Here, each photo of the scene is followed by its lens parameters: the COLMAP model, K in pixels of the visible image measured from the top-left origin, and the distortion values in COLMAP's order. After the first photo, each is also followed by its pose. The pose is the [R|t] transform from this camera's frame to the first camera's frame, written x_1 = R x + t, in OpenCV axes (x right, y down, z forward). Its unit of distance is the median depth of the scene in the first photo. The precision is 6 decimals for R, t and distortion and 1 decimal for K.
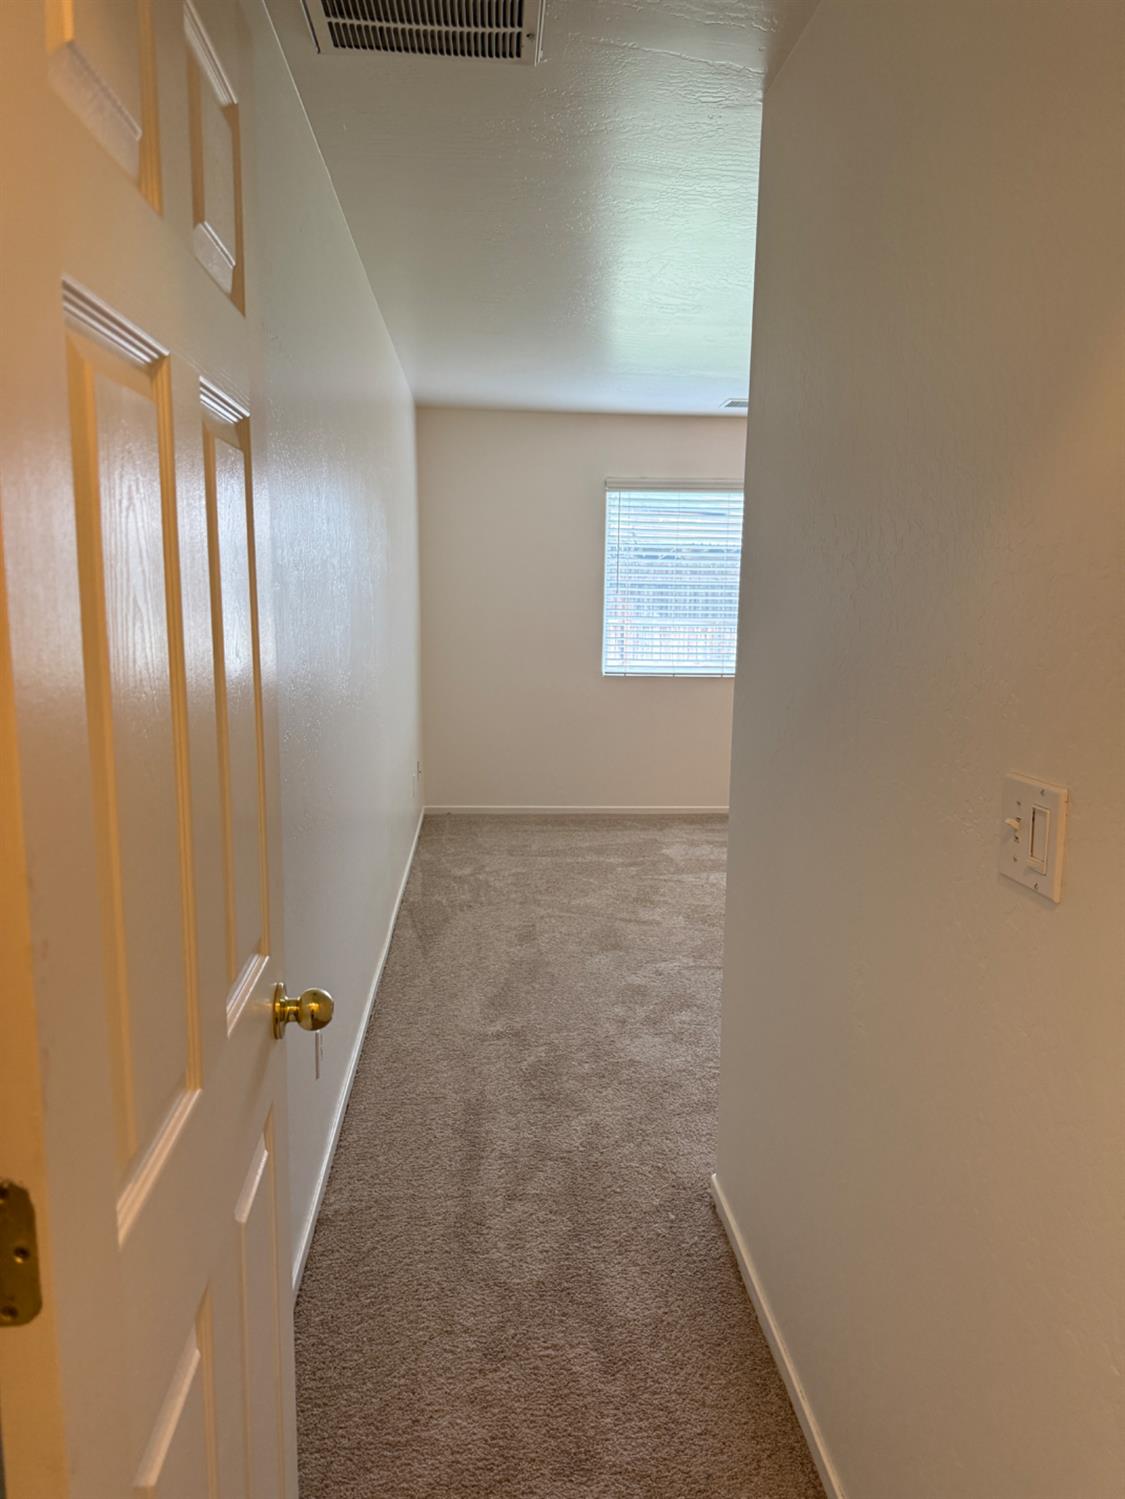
lens RADIAL K [[1069.9, 0, 562.5], [0, 1069.9, 749.5], [0, 0, 1]] dist [0.025752, -0.002248]
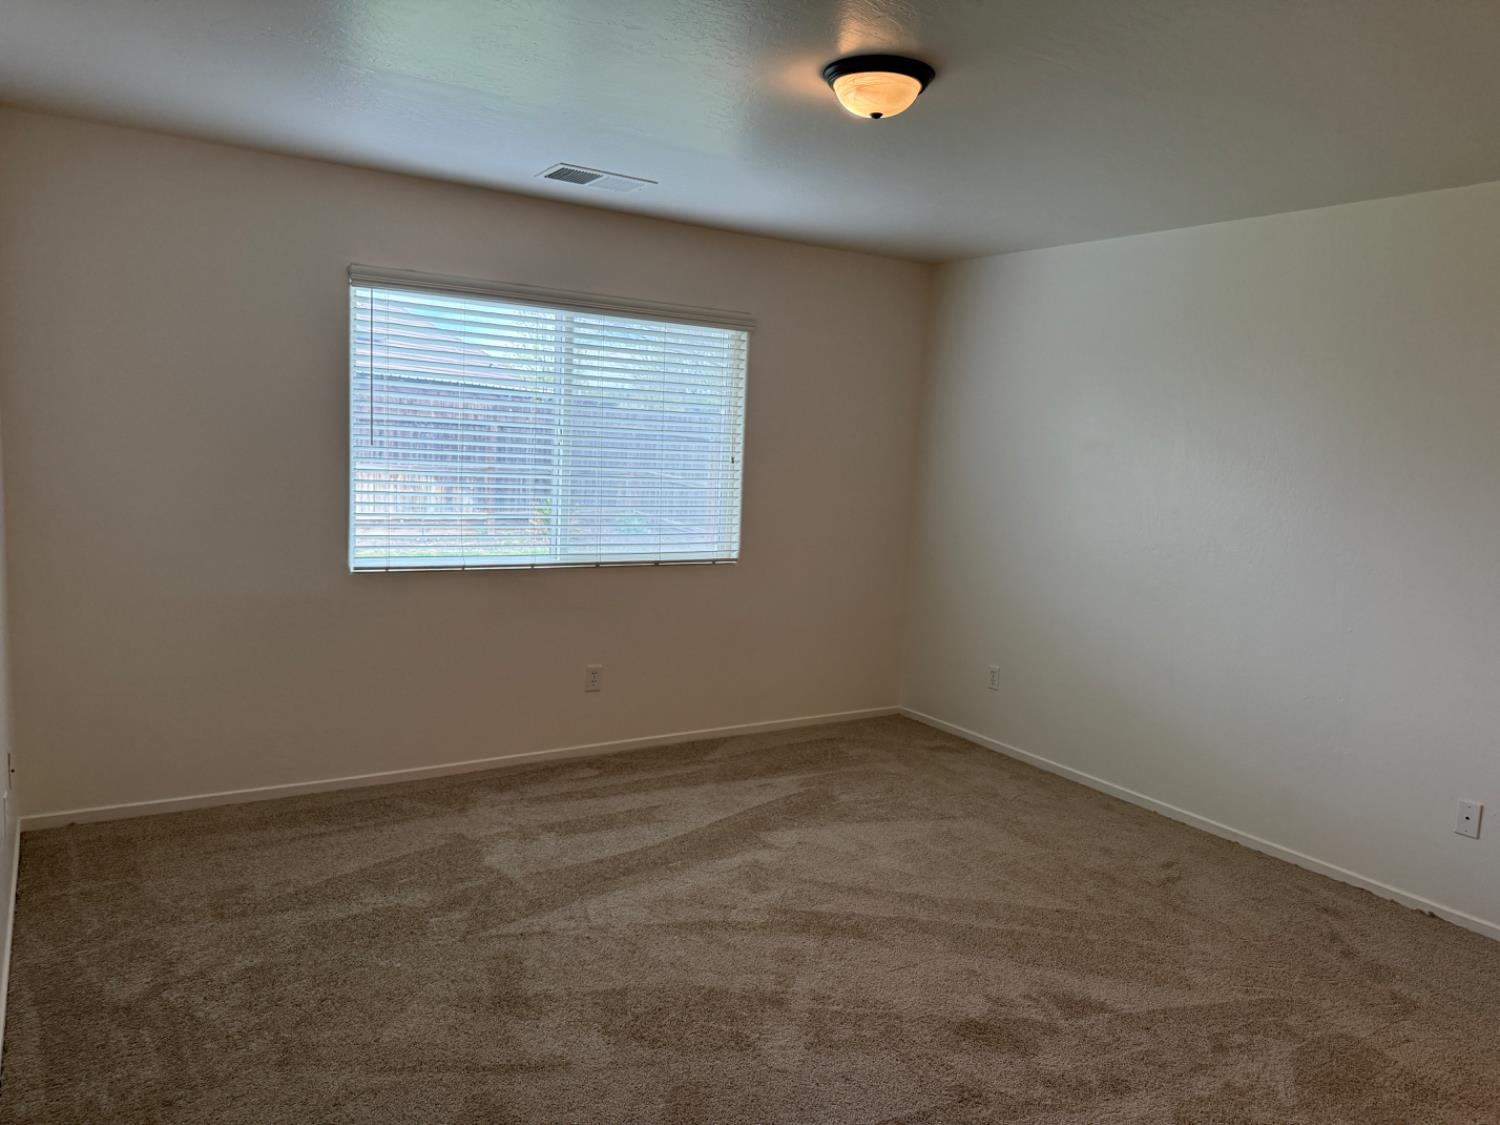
lens RADIAL K [[1034.0, 0, 750.0], [0, 1034.0, 562.5], [0, 0, 1]] dist [-0.016533, -0.006887]
pose [[0.866835, -0.027394, 0.497843, -0.069693], [0.032554, 0.999469, -0.001685, -0.075507], [-0.497532, 0.017667, 0.867266, 0.396352]]
